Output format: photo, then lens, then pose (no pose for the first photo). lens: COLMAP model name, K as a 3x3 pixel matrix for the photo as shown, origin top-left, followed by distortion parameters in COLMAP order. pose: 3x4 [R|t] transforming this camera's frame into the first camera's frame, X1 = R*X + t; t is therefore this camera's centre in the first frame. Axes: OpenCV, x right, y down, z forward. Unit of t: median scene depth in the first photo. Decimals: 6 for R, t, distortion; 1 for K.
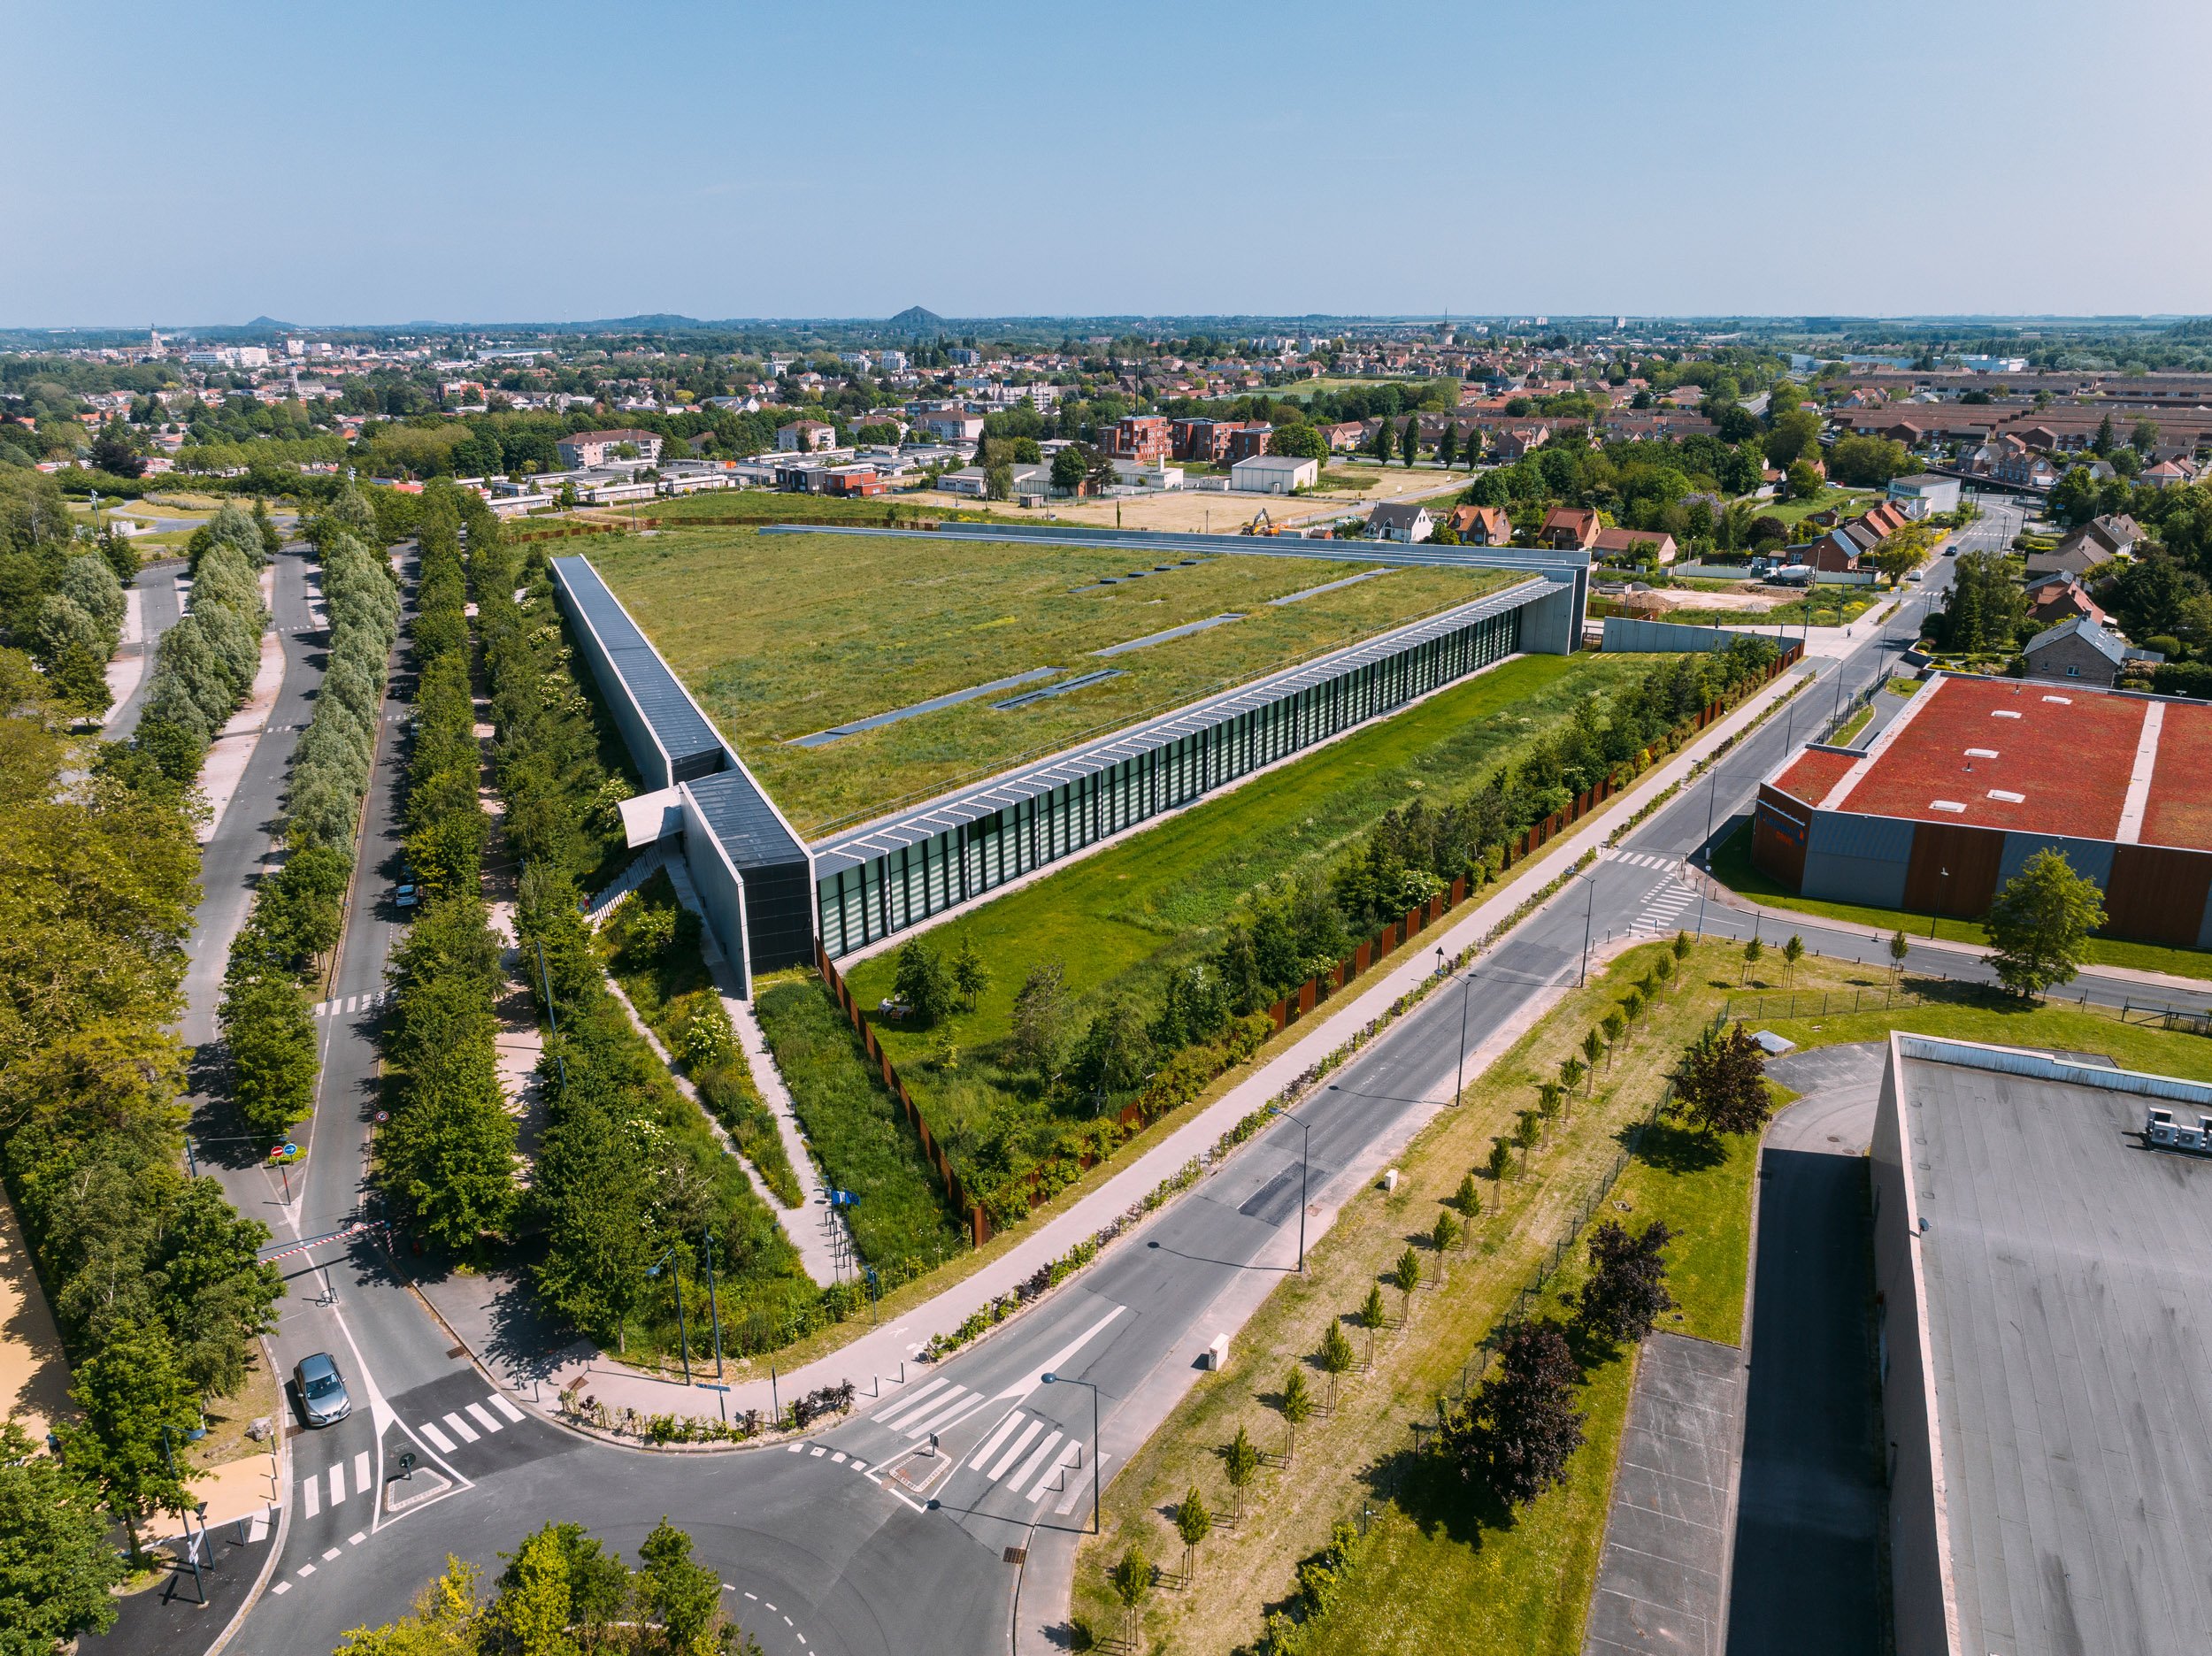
lens RADIAL K [[1562.8, 0, 1104.3], [0, 1562.8, 802.1], [0, 0, 1]] dist [-0.027532, 0.001143]
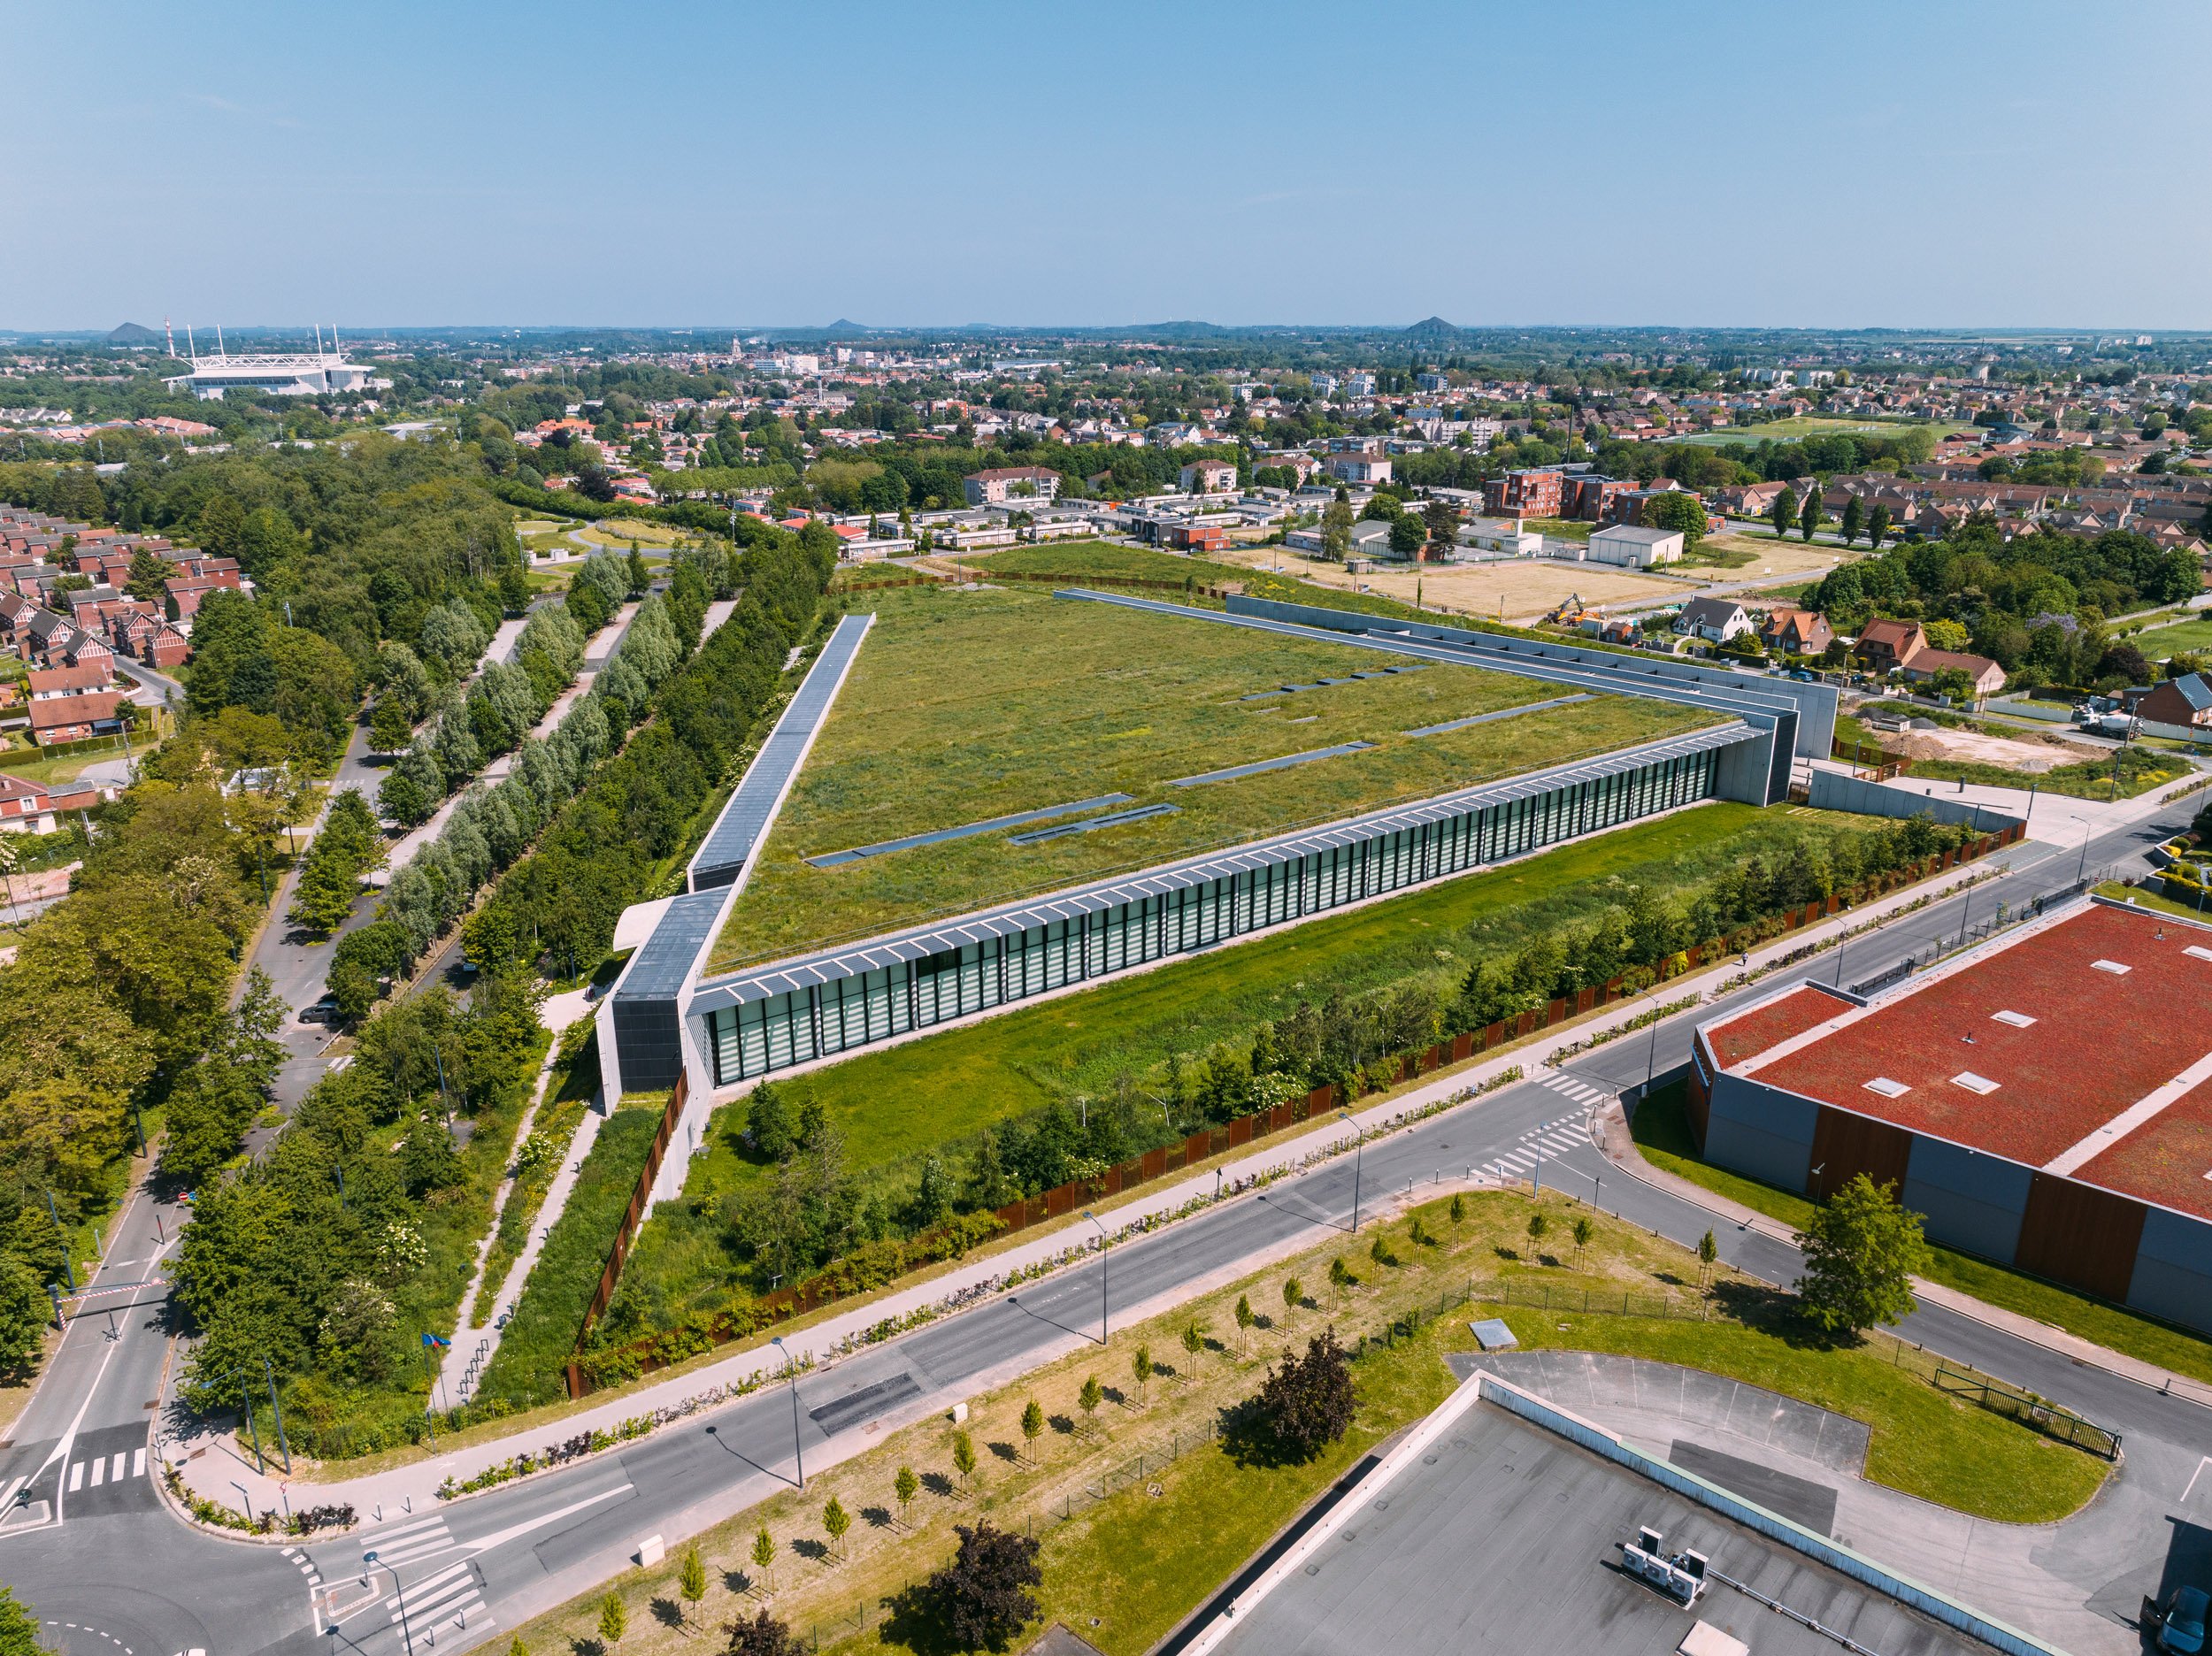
lens RADIAL K [[1552.2, 0, 1106.0], [0, 1552.2, 828.0], [0, 0, 1]] dist [-0.026442, 0.004854]
pose [[0.948848, 0.100822, -0.299203, 0.364053], [-0.096683, 0.994903, 0.028644, -0.126403], [0.300566, 0.001749, 0.953759, 0.019263]]
